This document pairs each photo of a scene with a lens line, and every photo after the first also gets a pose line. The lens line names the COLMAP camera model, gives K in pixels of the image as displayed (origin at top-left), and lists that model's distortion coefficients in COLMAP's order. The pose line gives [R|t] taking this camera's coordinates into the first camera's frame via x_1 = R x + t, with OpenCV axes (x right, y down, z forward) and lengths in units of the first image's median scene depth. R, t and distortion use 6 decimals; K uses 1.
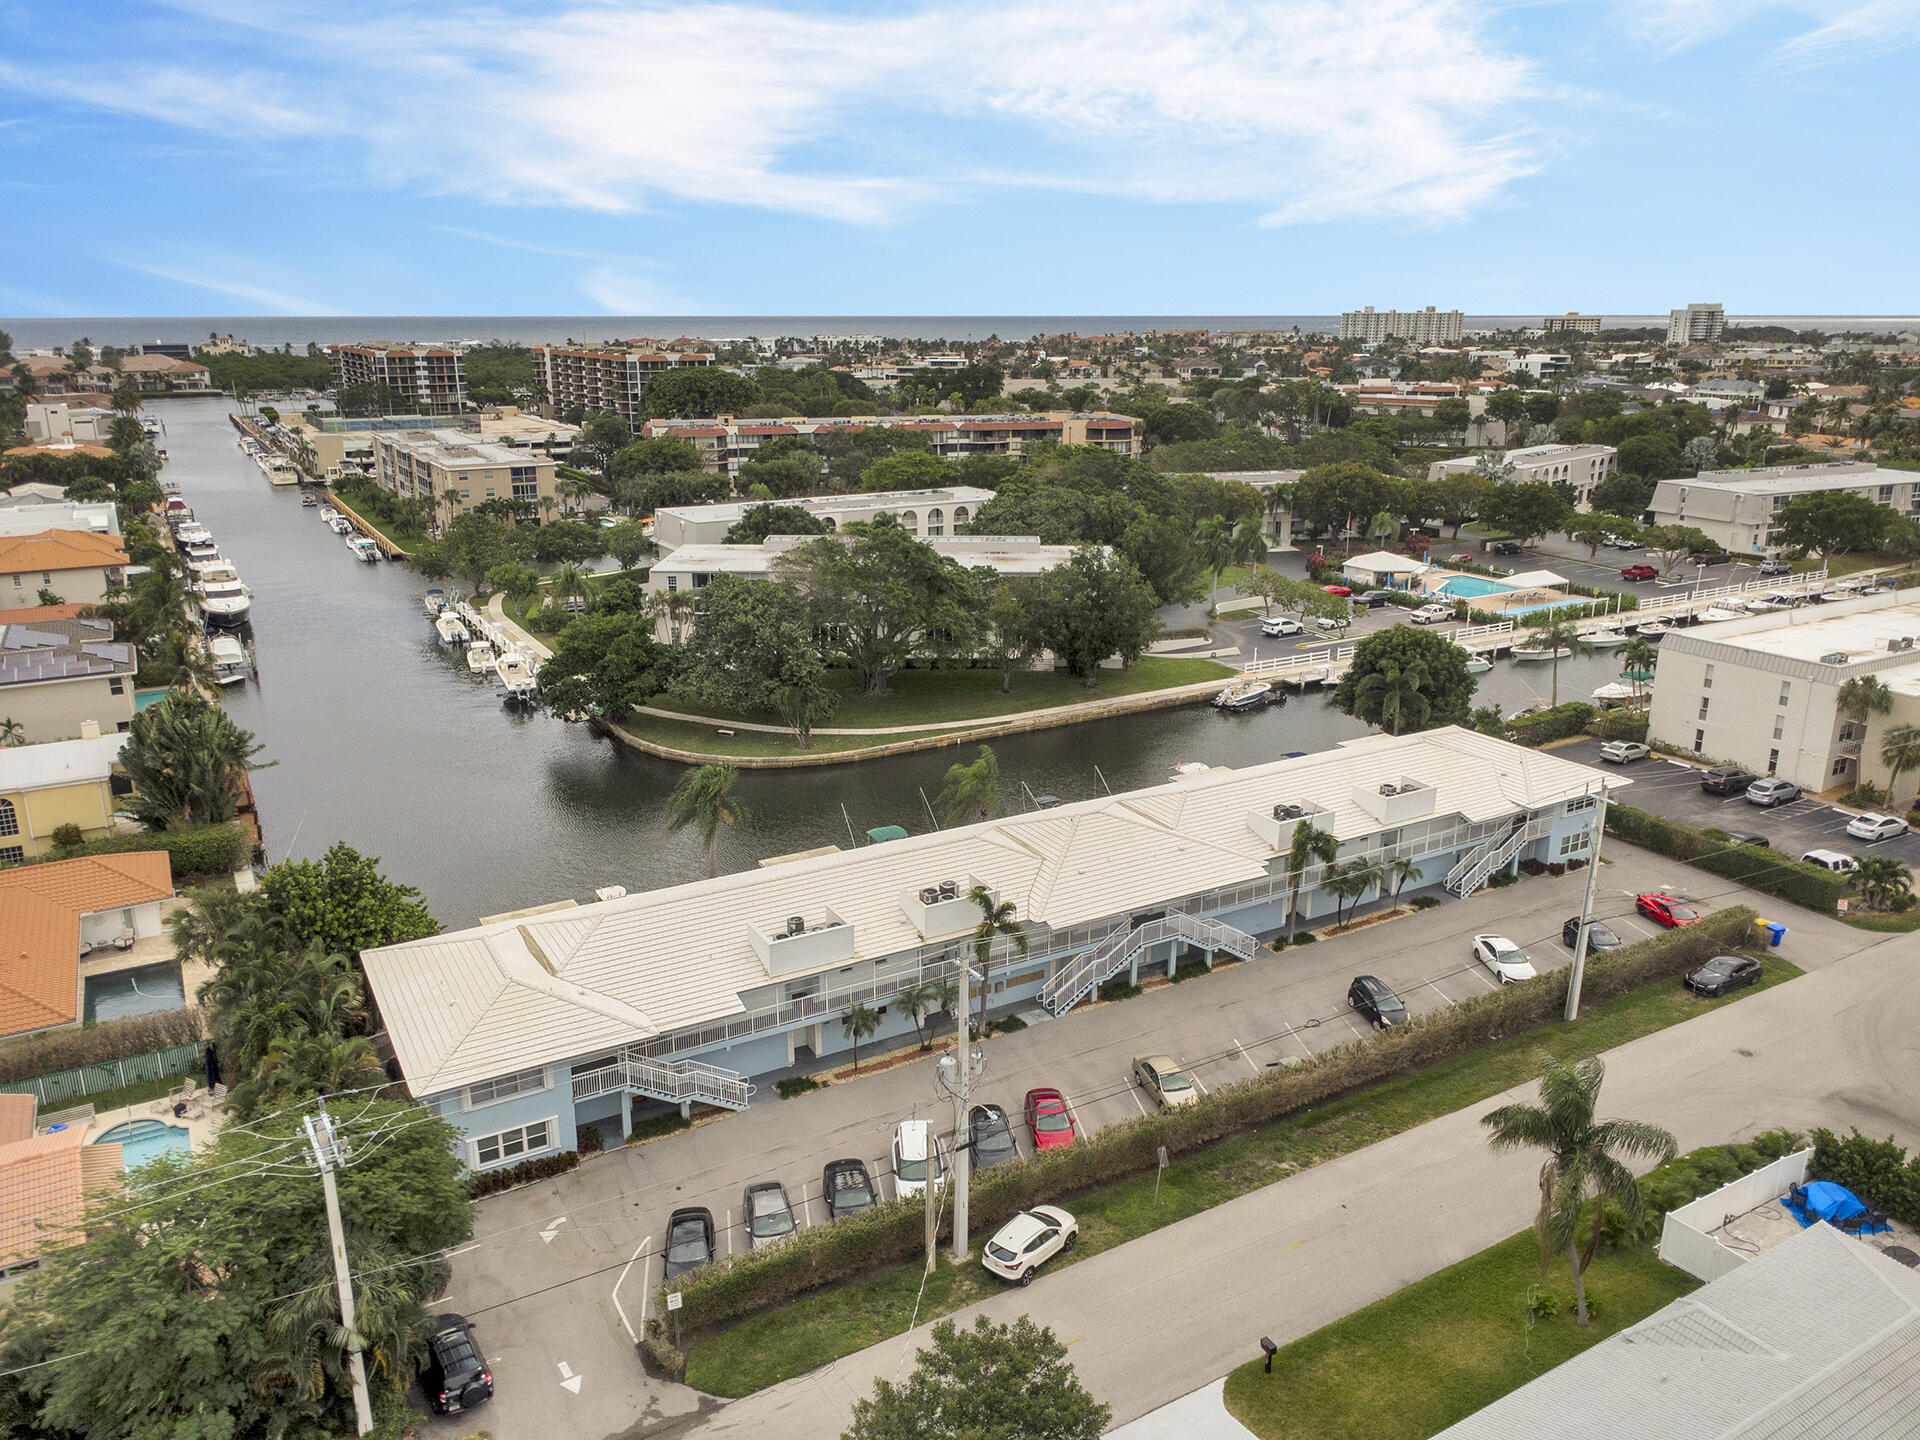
lens RADIAL K [[1410.5, 0, 952.6], [0, 1410.5, 686.5], [0, 0, 1]] dist [0.013550, -0.008538]
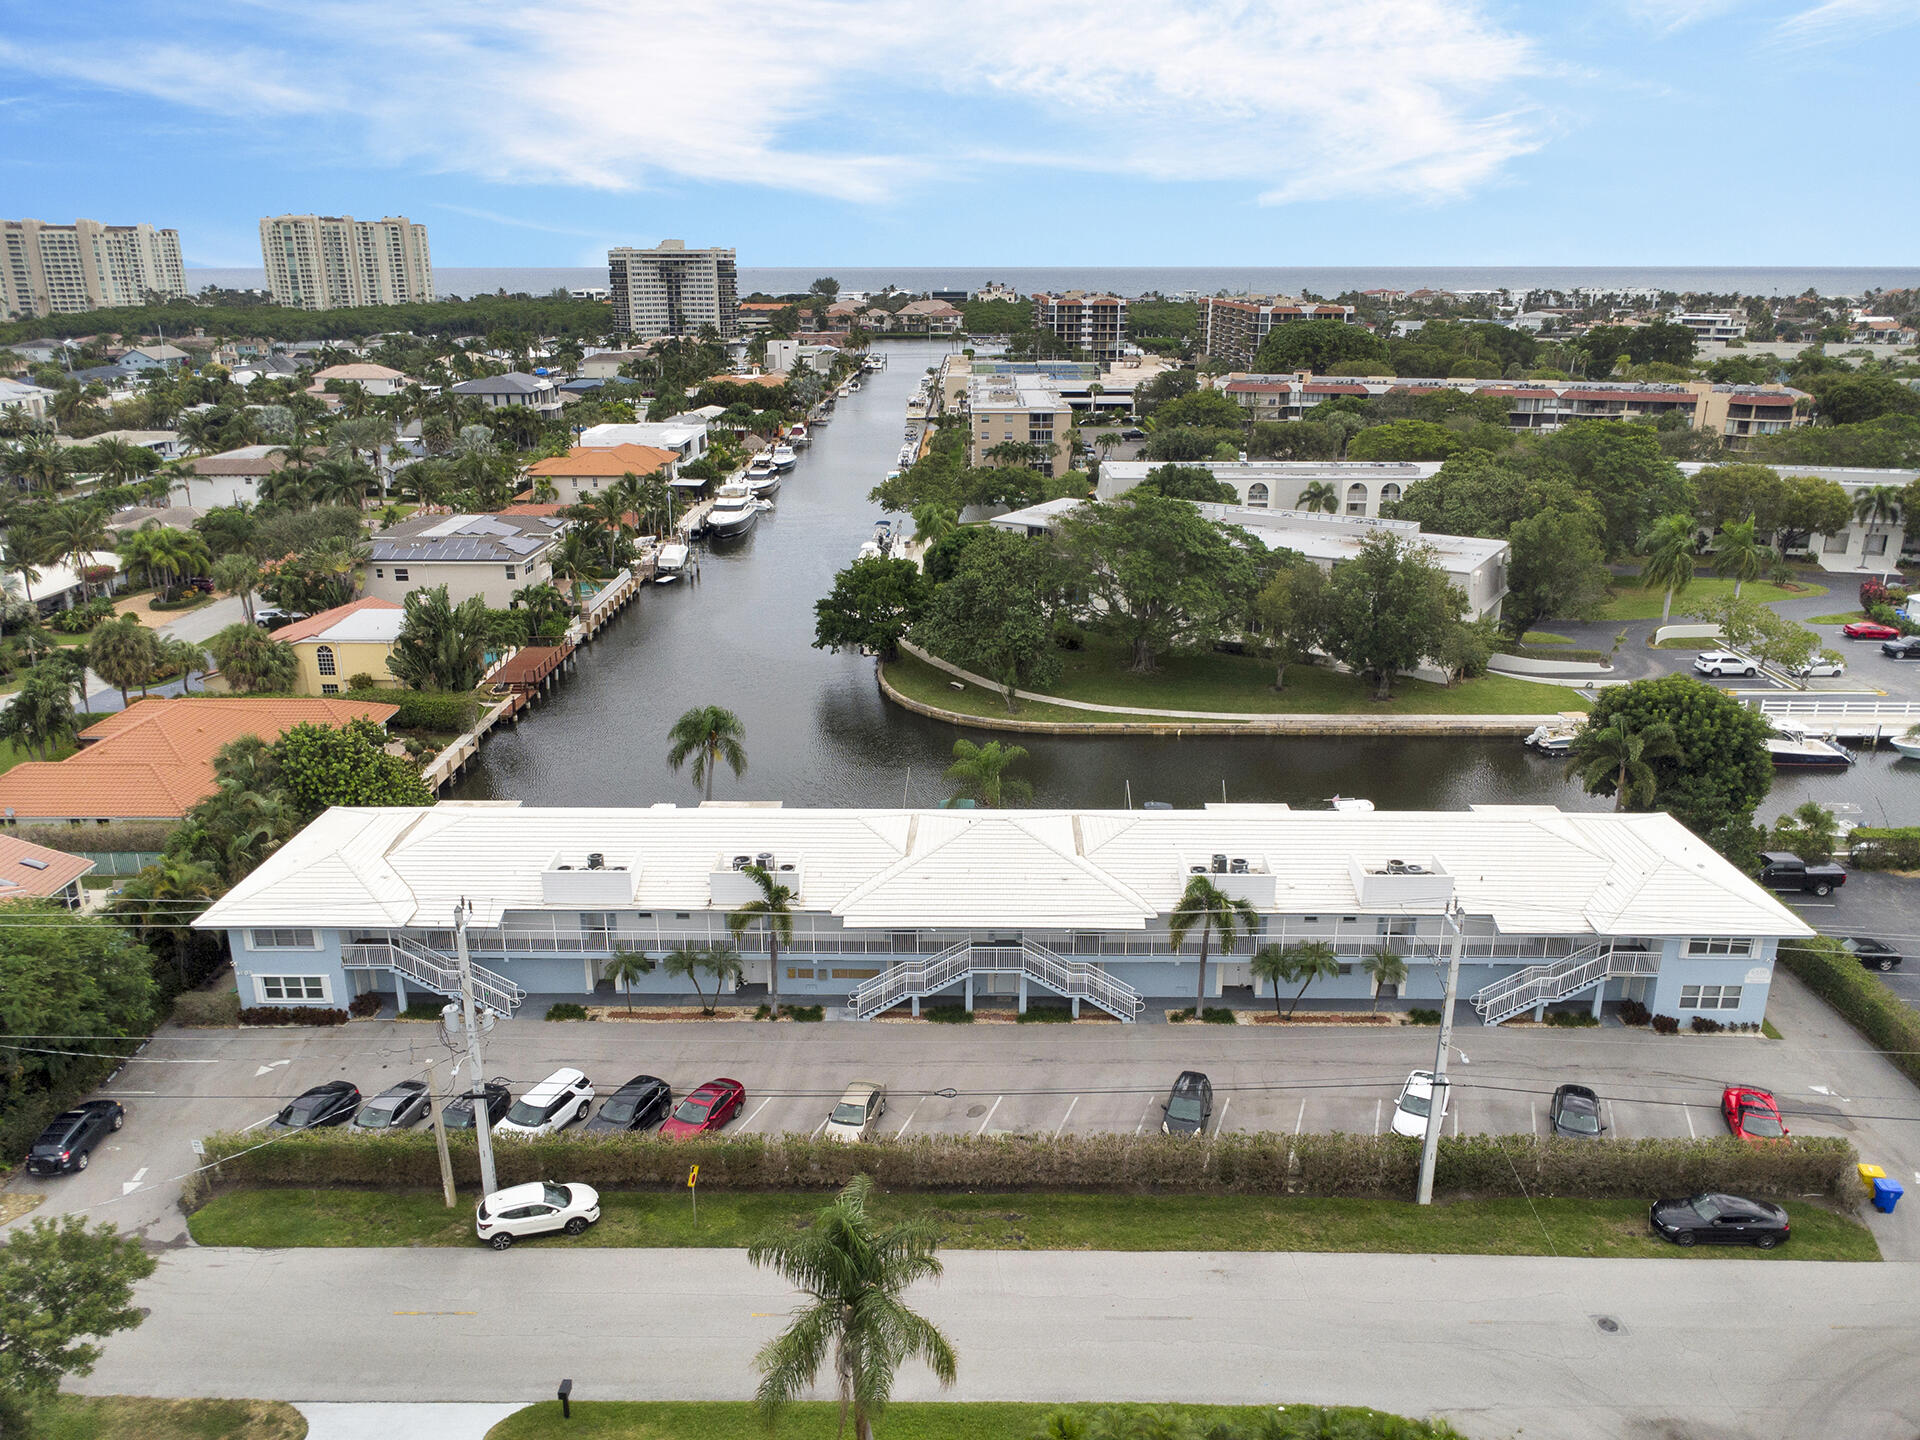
lens RADIAL K [[1410.5, 0, 952.6], [0, 1410.5, 686.5], [0, 0, 1]] dist [0.013550, -0.008538]
pose [[0.857737, 0.149227, -0.491953, 0.316302], [-0.133153, 0.988775, 0.067775, -0.032624], [0.496545, 0.007372, 0.867980, 0.121952]]
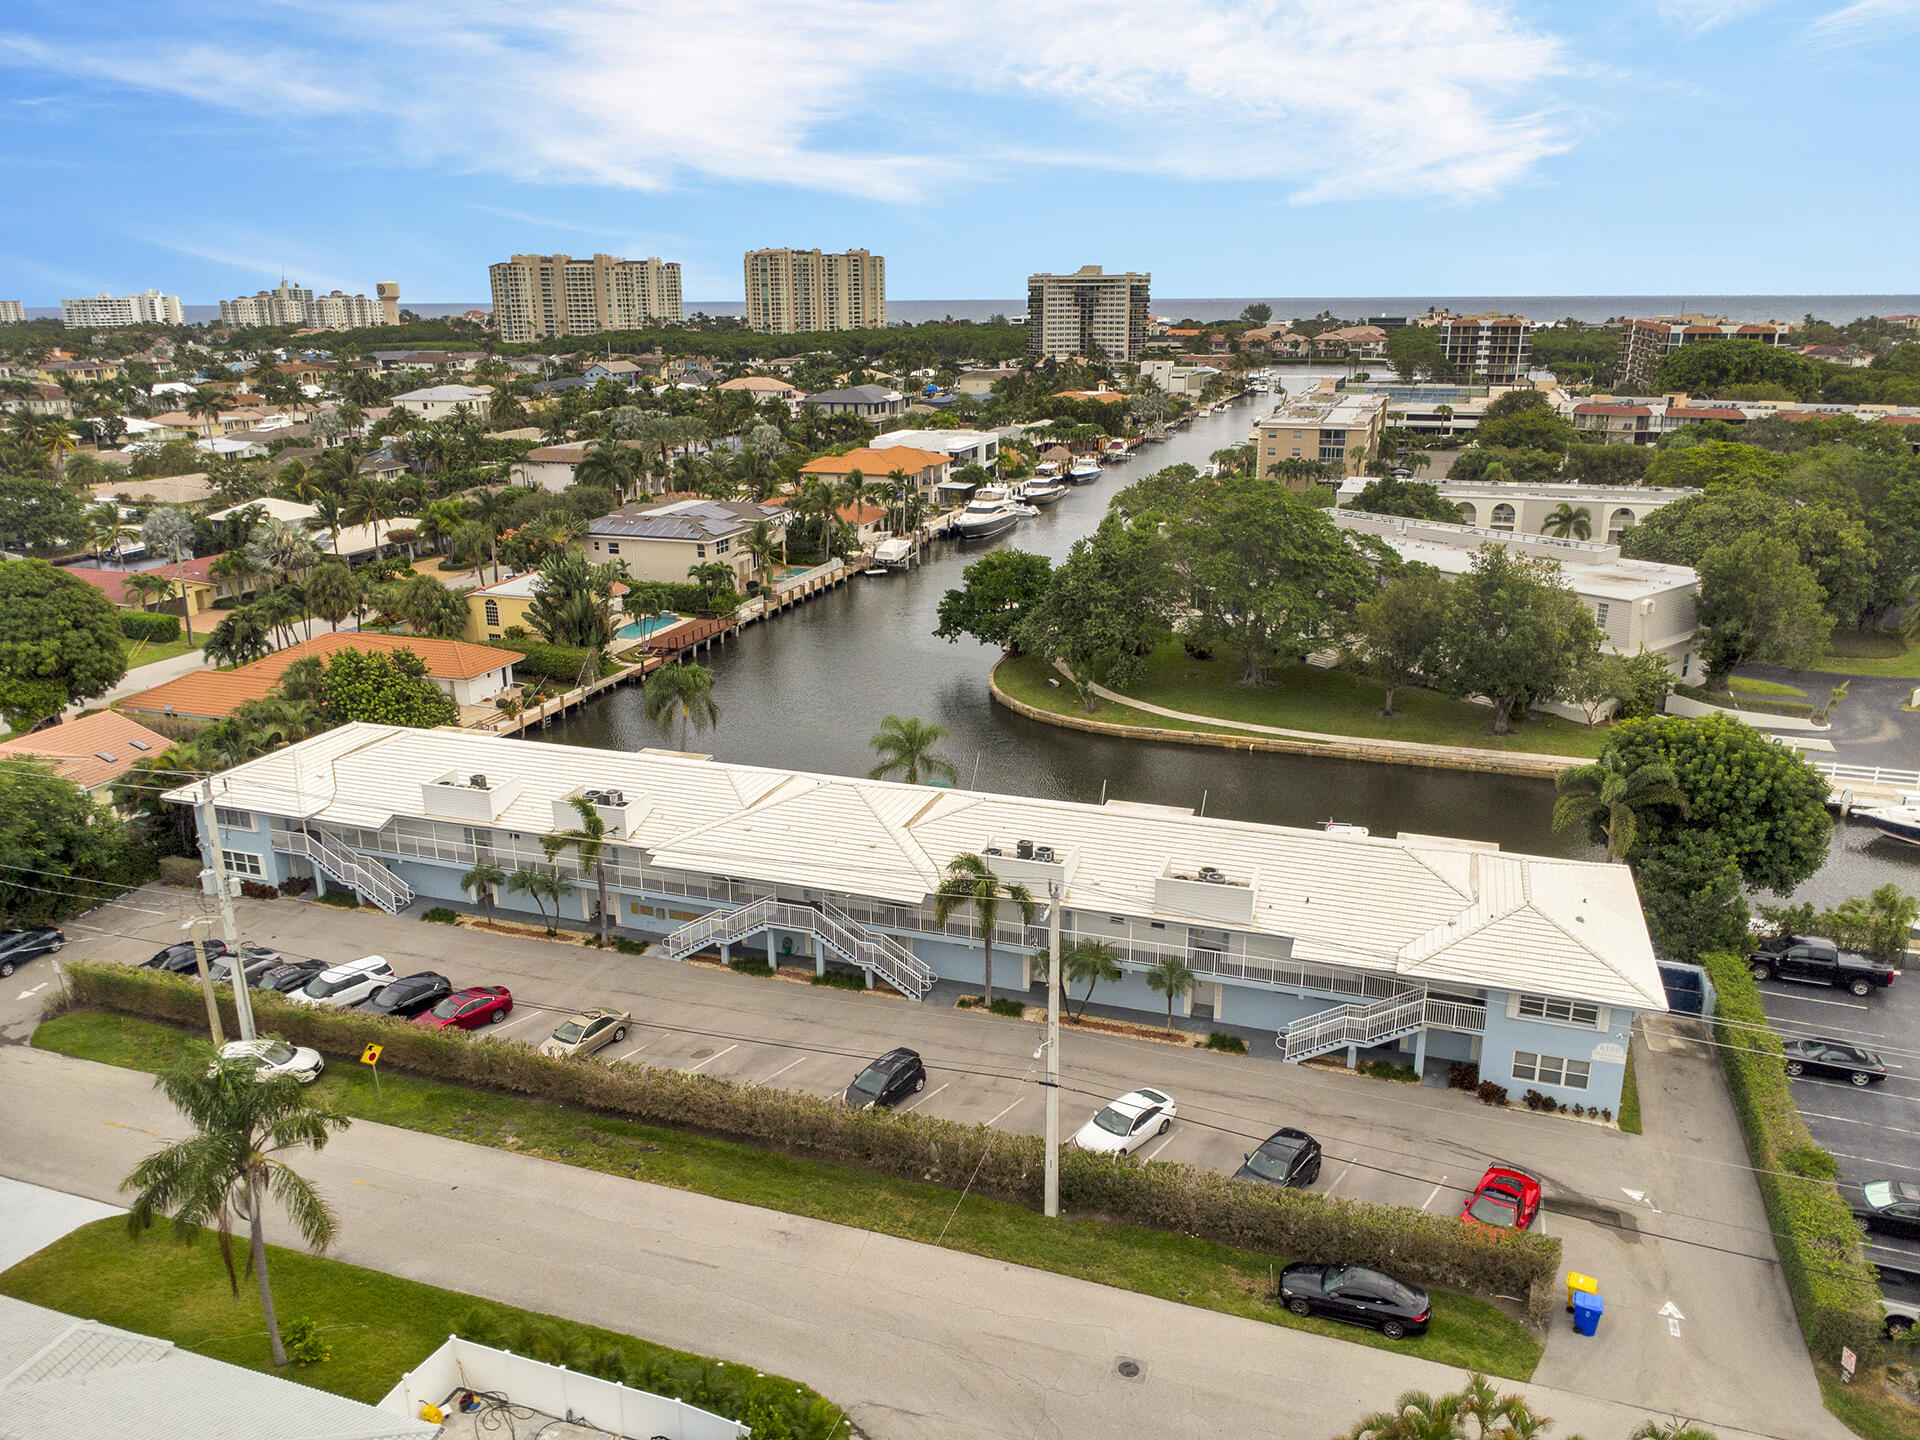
lens RADIAL K [[1410.5, 0, 952.6], [0, 1410.5, 686.5], [0, 0, 1]] dist [0.013550, -0.008538]
pose [[0.650294, 0.201806, -0.732388, 0.495861], [-0.191936, 0.976439, 0.098631, -0.046367], [0.735036, 0.076432, 0.673706, 0.270090]]
